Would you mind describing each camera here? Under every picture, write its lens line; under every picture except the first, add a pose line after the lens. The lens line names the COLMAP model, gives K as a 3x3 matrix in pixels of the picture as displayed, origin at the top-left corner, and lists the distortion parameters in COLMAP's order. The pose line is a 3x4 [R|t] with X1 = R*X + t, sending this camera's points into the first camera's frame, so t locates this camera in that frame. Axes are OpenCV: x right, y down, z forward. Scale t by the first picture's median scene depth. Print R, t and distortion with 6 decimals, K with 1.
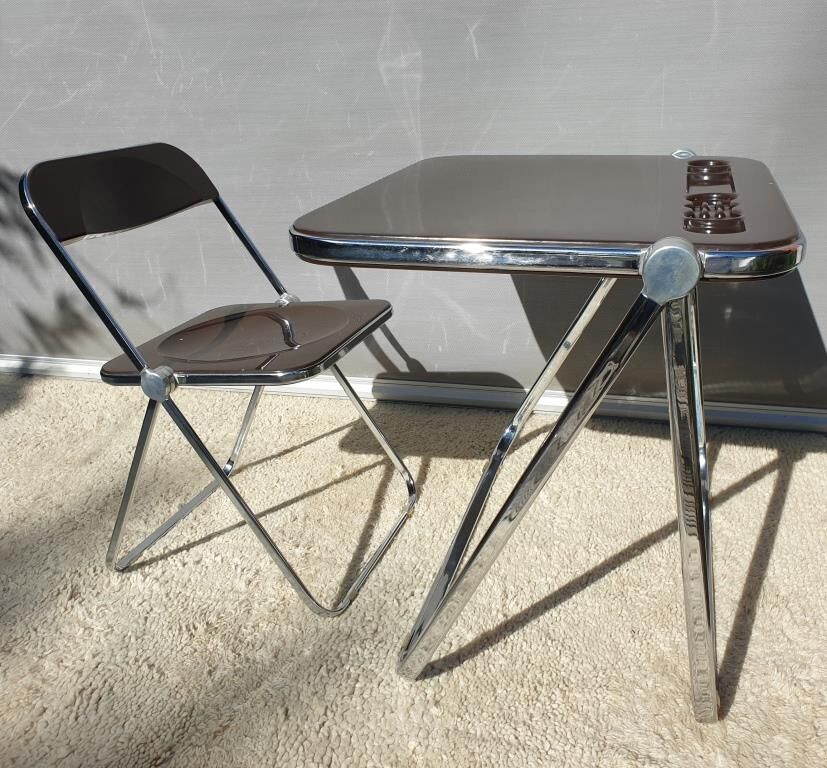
lens RADIAL K [[768.0, 0, 437.2], [0, 768.0, 392.3], [0, 0, 1]] dist [-0.001501, 0.000000]
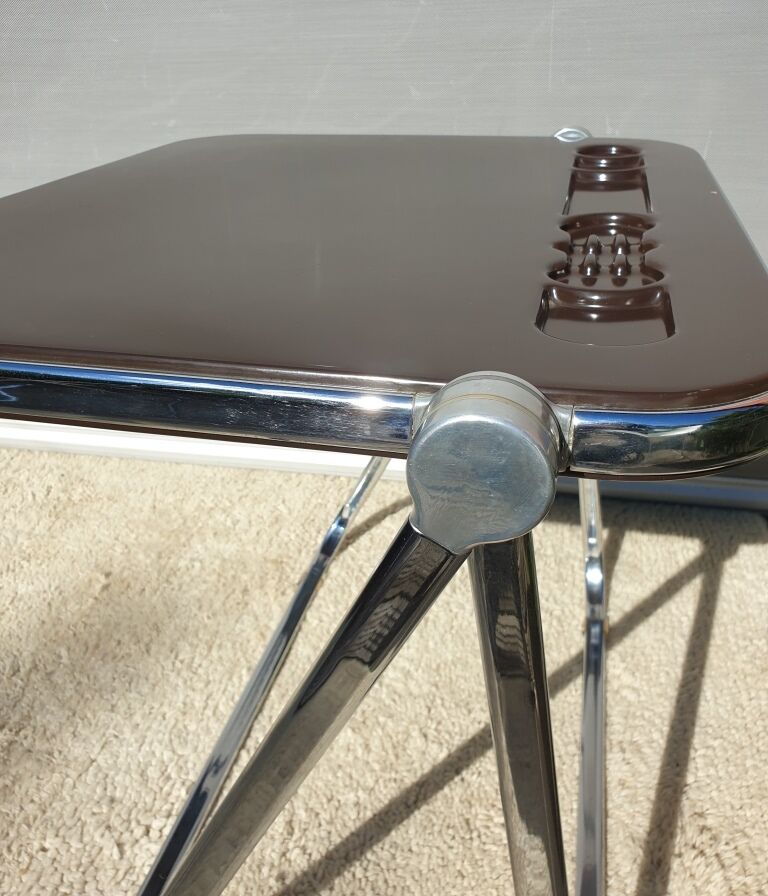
lens RADIAL K [[749.7, 0, 379.6], [0, 749.7, 429.6], [0, 0, 1]] dist [-0.030835, 0.048266]
pose [[0.999547, -0.010811, 0.028098, 0.164612], [0.008430, 0.996471, 0.083515, -0.139686], [-0.028902, -0.083240, 0.996110, 0.428530]]
